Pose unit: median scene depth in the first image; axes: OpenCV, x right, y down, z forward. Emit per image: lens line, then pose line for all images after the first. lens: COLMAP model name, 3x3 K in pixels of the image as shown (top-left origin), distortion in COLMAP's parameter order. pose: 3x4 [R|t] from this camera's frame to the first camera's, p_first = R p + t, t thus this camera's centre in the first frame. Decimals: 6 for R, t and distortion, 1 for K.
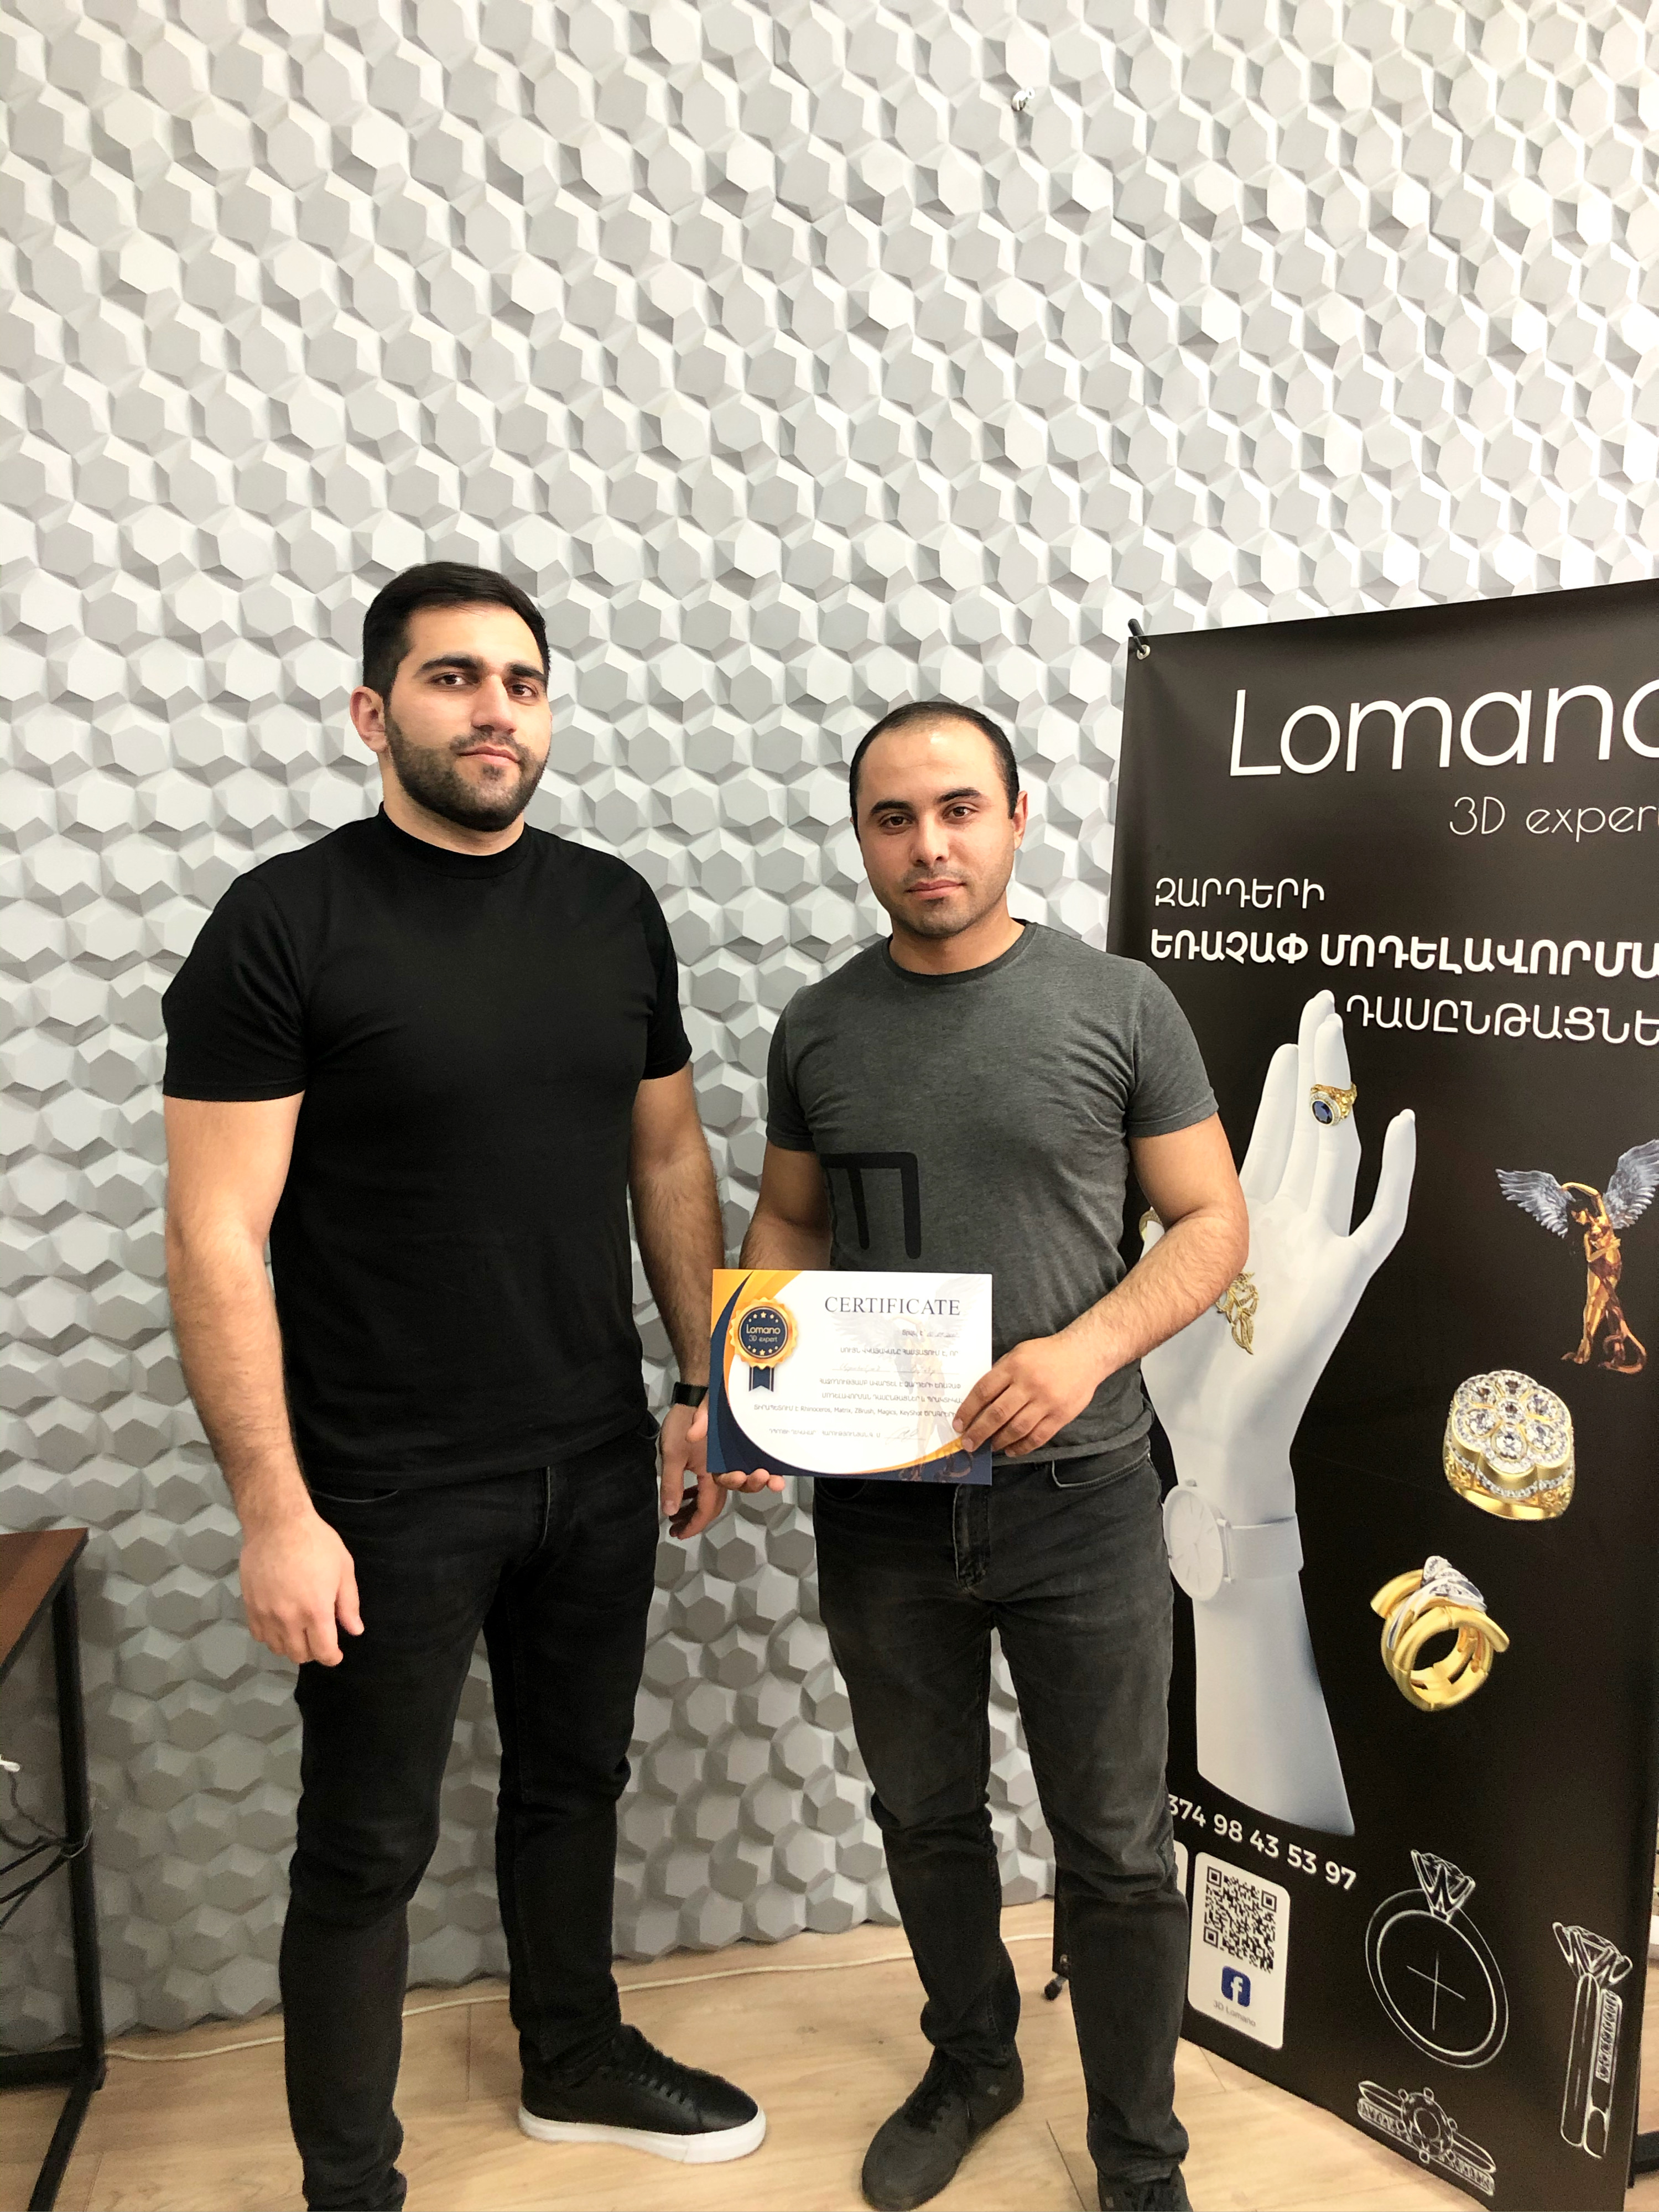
lens RADIAL K [[1814.2, 0, 830.0], [0, 1814.2, 1109.5], [0, 0, 1]] dist [0.047672, 0.000799]
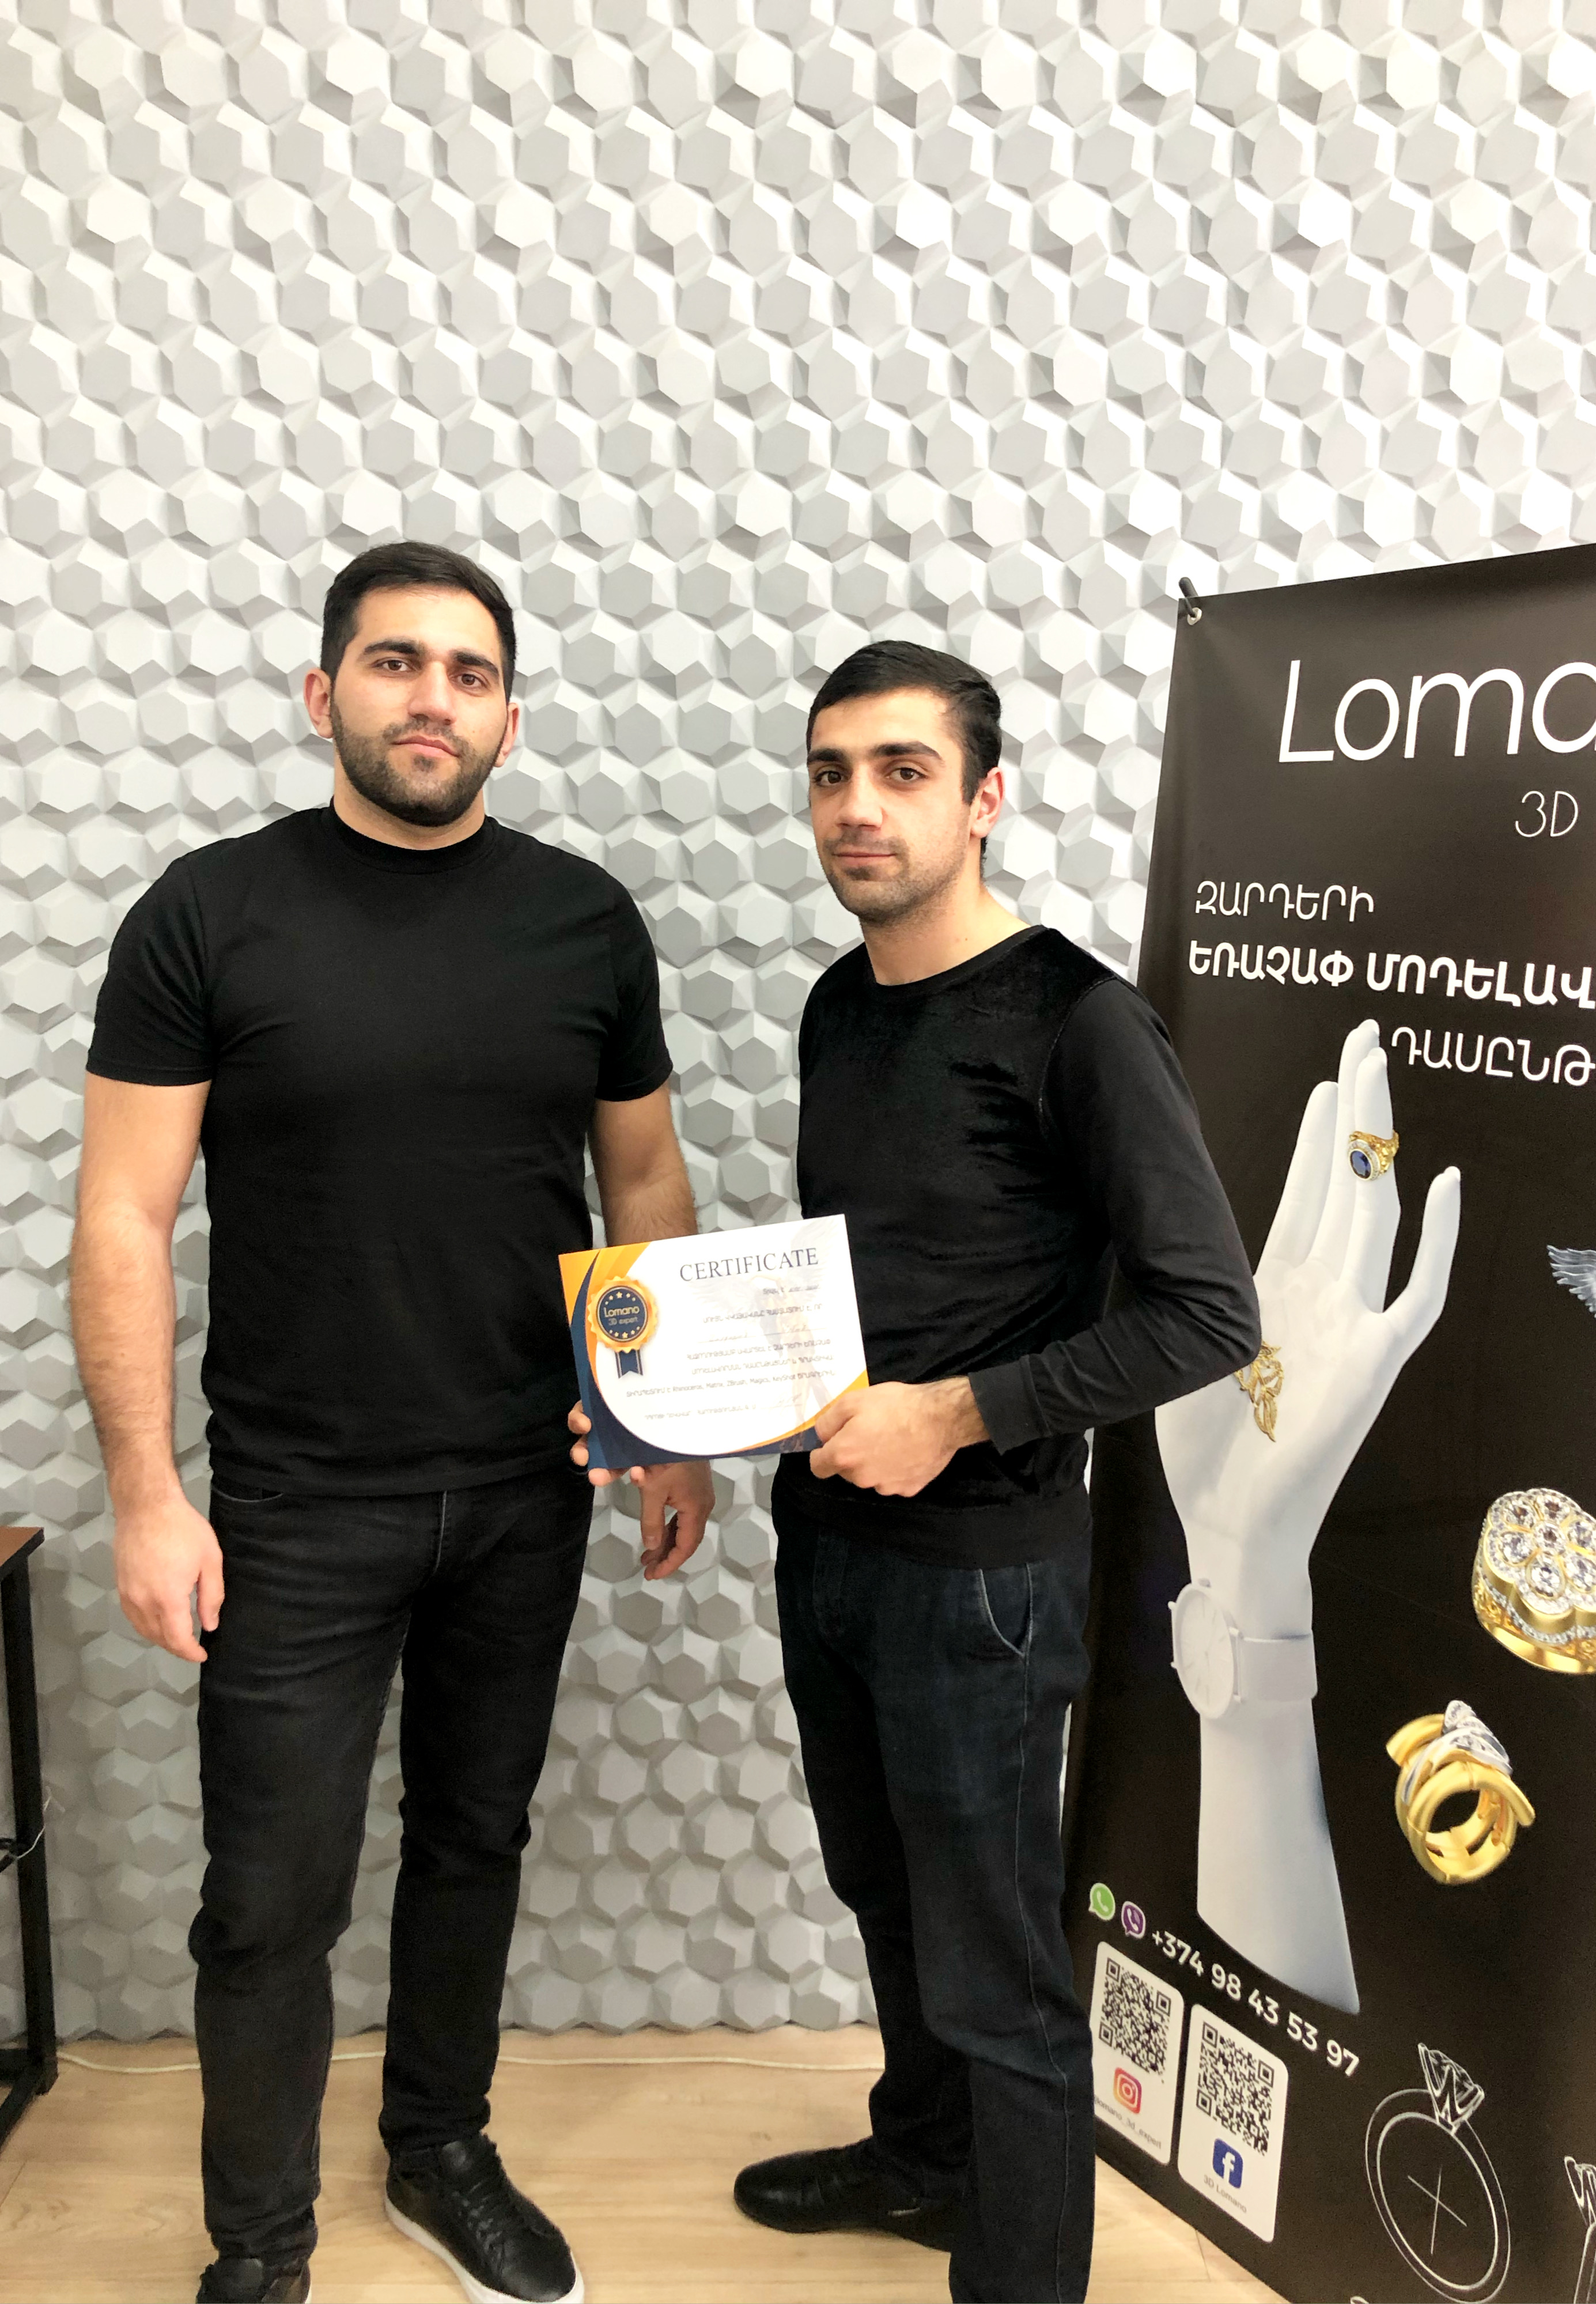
lens RADIAL K [[1878.9, 0, 794.9], [0, 1878.9, 1148.7], [0, 0, 1]] dist [0.047486, -0.004777]
pose [[0.981186, 0.045825, -0.187548, 0.168754], [-0.041101, 0.998734, 0.029004, -0.019240], [0.188639, -0.020750, 0.981827, 0.087632]]
